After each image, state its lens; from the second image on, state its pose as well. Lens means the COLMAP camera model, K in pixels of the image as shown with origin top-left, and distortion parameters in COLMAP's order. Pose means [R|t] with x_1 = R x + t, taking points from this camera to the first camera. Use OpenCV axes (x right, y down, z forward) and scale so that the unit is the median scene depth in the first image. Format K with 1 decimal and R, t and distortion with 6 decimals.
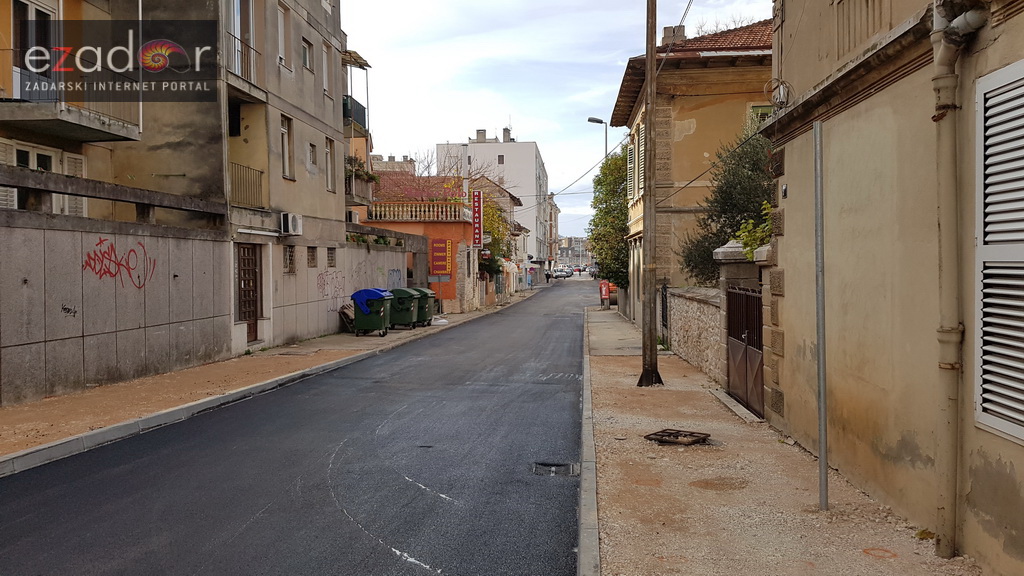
lens RADIAL K [[794.2, 0, 510.5], [0, 794.2, 277.9], [0, 0, 1]] dist [0.216618, -0.371618]
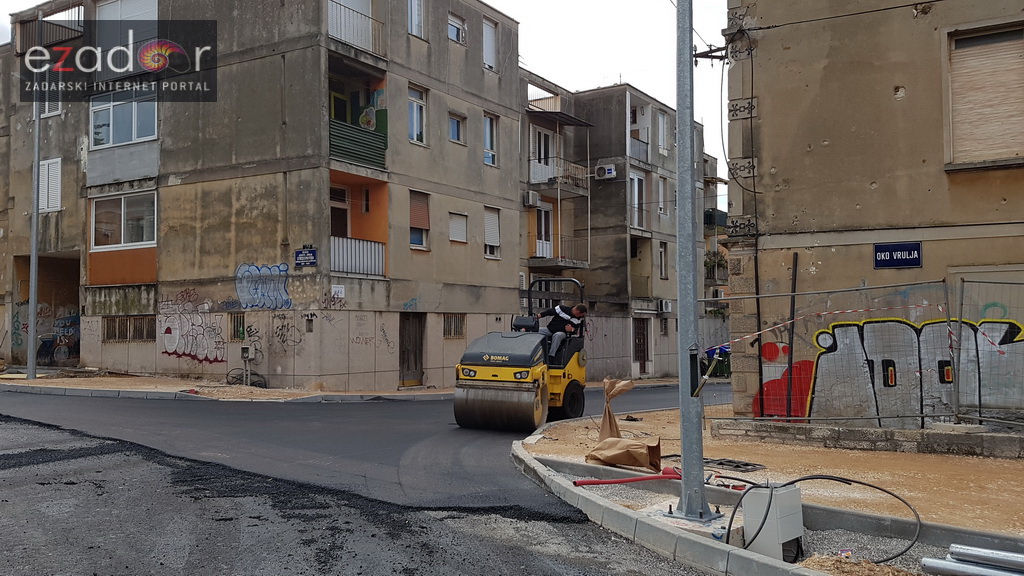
lens RADIAL K [[898.3, 0, 491.1], [0, 898.3, 291.4], [0, 0, 1]] dist [0.289363, -0.606281]
pose [[0.883014, -0.018794, -0.468971, 0.181093], [-0.008852, 0.998353, -0.056675, 0.008406], [0.469264, 0.054196, 0.881393, -0.514896]]
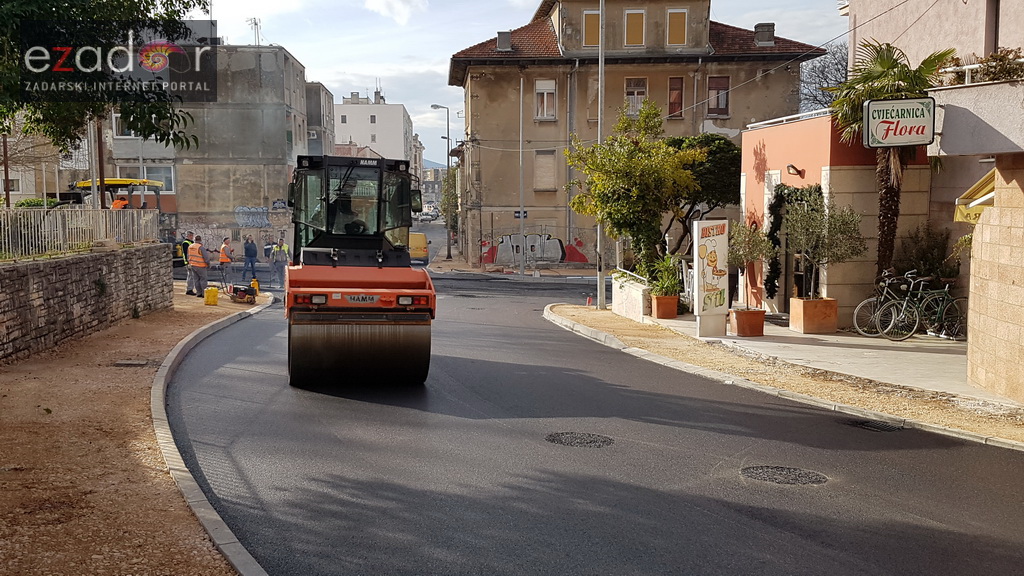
lens RADIAL K [[1051.5, 0, 480.0], [0, 1051.5, 285.2], [0, 0, 1]] dist [0.293379, -0.685755]
pose [[0.993416, -0.010259, 0.114105, -0.112380], [0.002726, 0.997817, 0.065978, -0.033499], [-0.114533, -0.065232, 0.991275, -1.716338]]
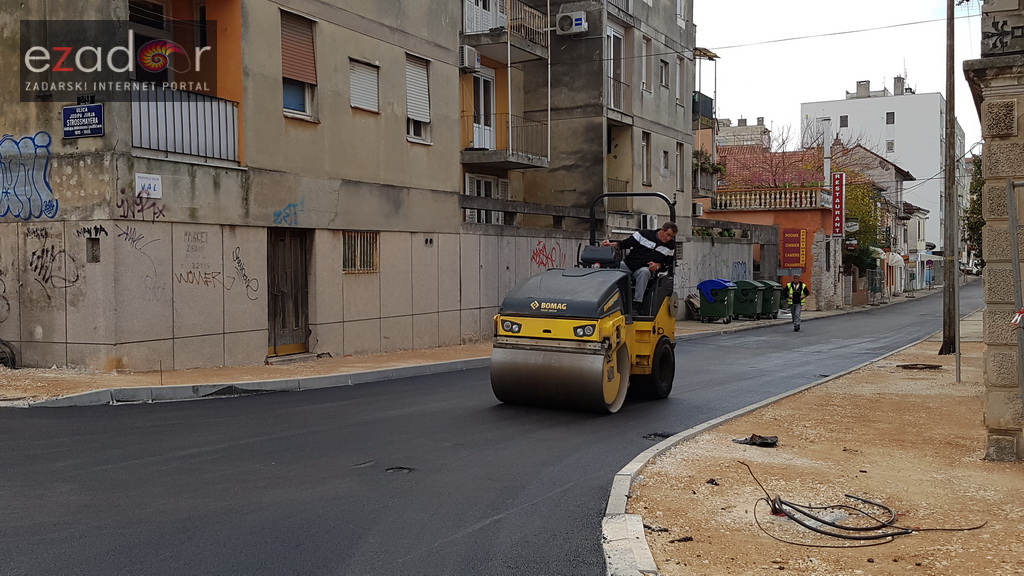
lens RADIAL K [[1051.5, 0, 480.0], [0, 1051.5, 285.2], [0, 0, 1]] dist [0.293379, -0.685755]
pose [[0.926010, 0.008764, -0.377398, 0.053758], [-0.005096, 0.999930, 0.010716, 0.005431], [0.377466, -0.008000, 0.925989, -0.329179]]
